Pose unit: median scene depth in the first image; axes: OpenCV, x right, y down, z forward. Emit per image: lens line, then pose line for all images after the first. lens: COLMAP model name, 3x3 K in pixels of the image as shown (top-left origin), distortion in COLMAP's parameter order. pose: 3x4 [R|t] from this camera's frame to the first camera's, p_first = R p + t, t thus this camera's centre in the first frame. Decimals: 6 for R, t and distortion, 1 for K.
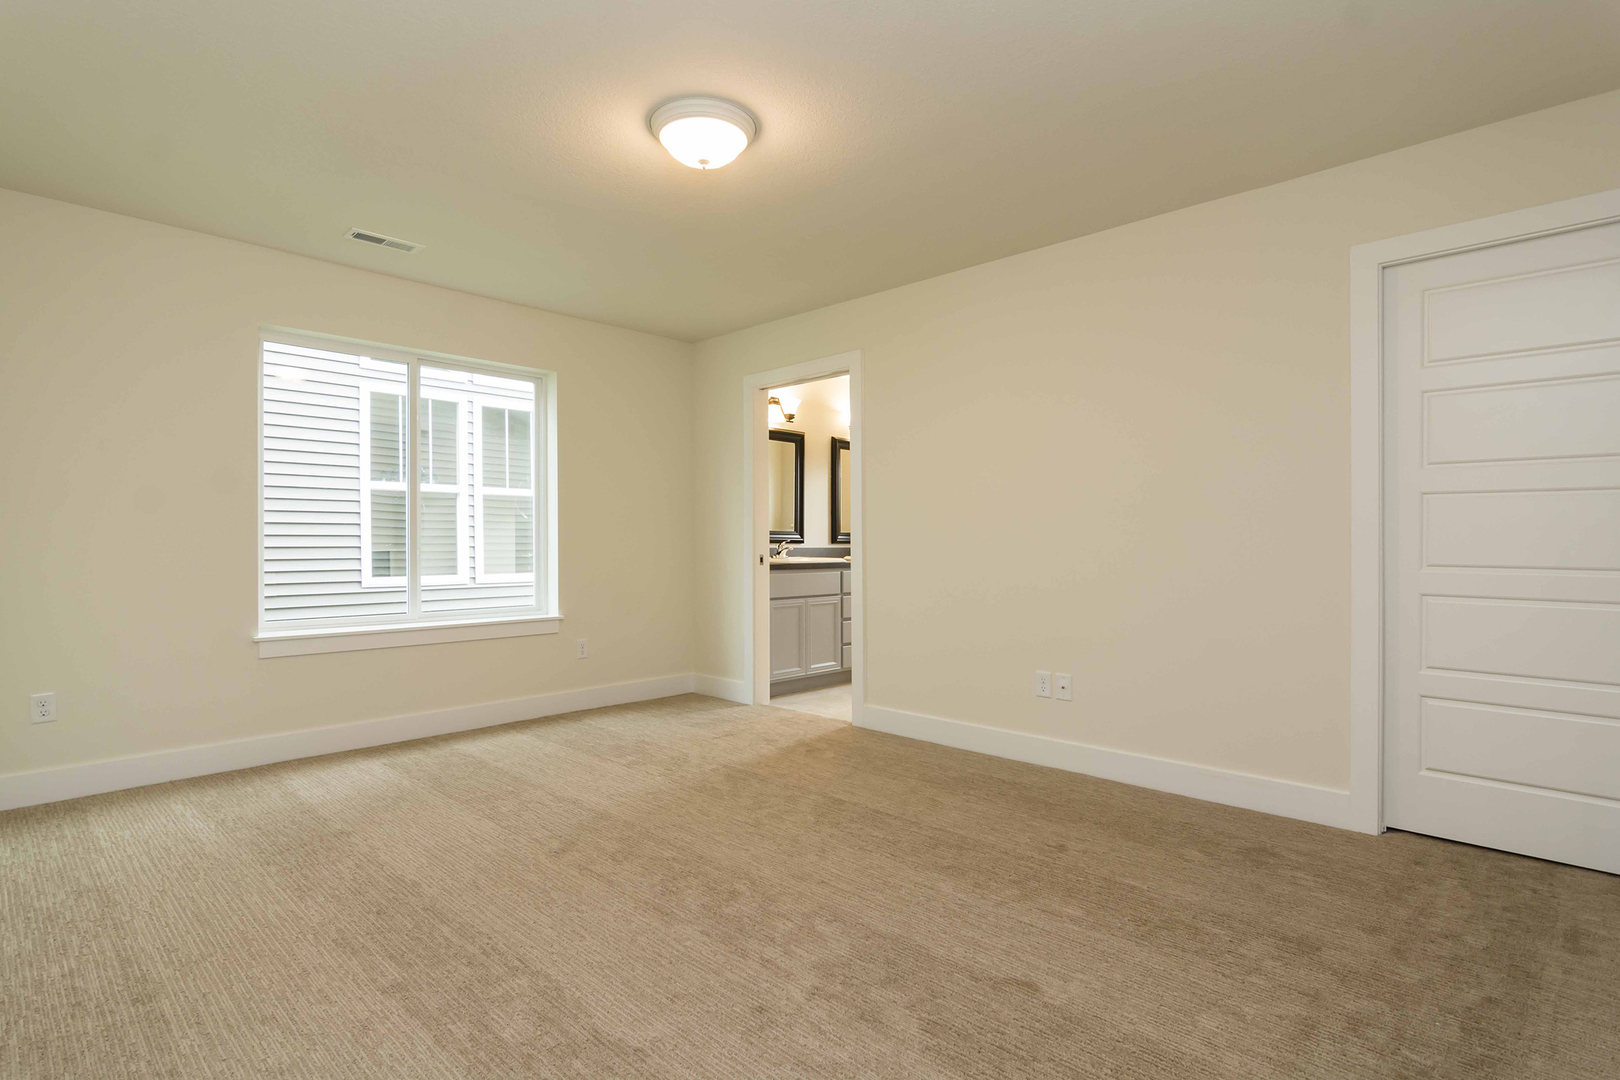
lens RADIAL K [[809.9, 0, 810.5], [0, 809.9, 552.7], [0, 0, 1]] dist [0.000268, 0.002777]
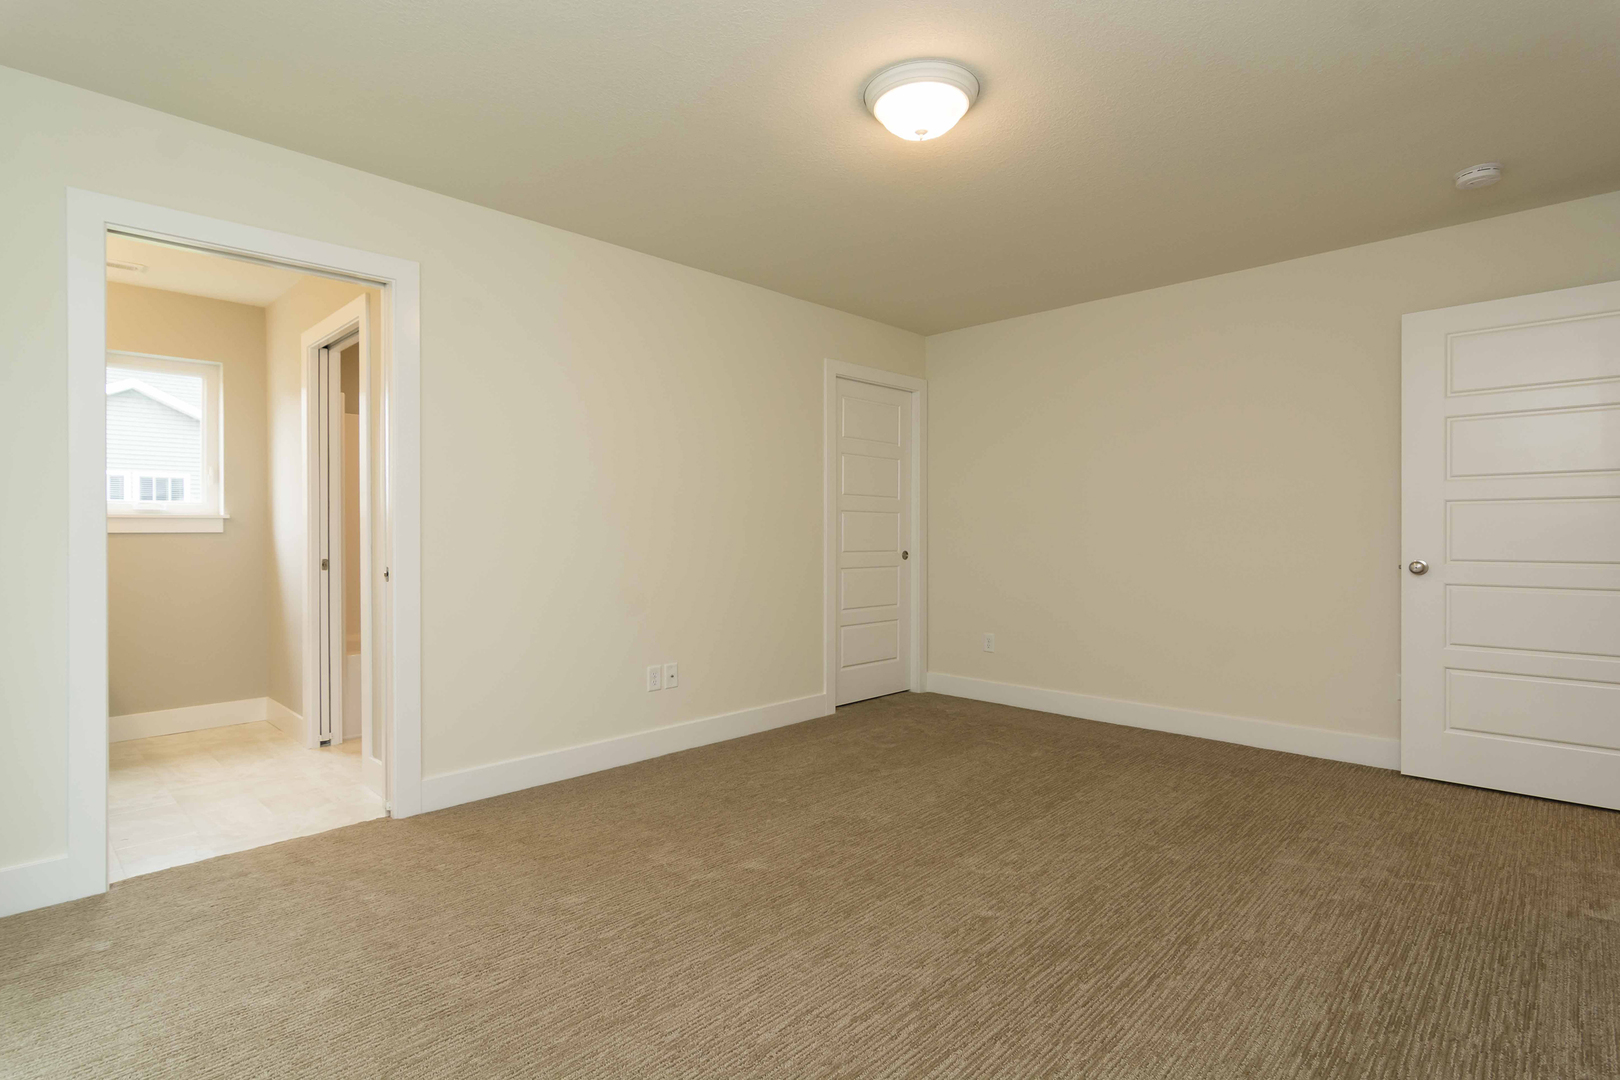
lens RADIAL K [[809.9, 0, 810.5], [0, 809.9, 552.7], [0, 0, 1]] dist [0.000268, 0.002777]
pose [[-0.000886, -0.023373, 0.999726, -0.964421], [0.018892, 0.999548, 0.023386, -0.023886], [-0.999821, 0.018907, -0.000444, 1.034335]]
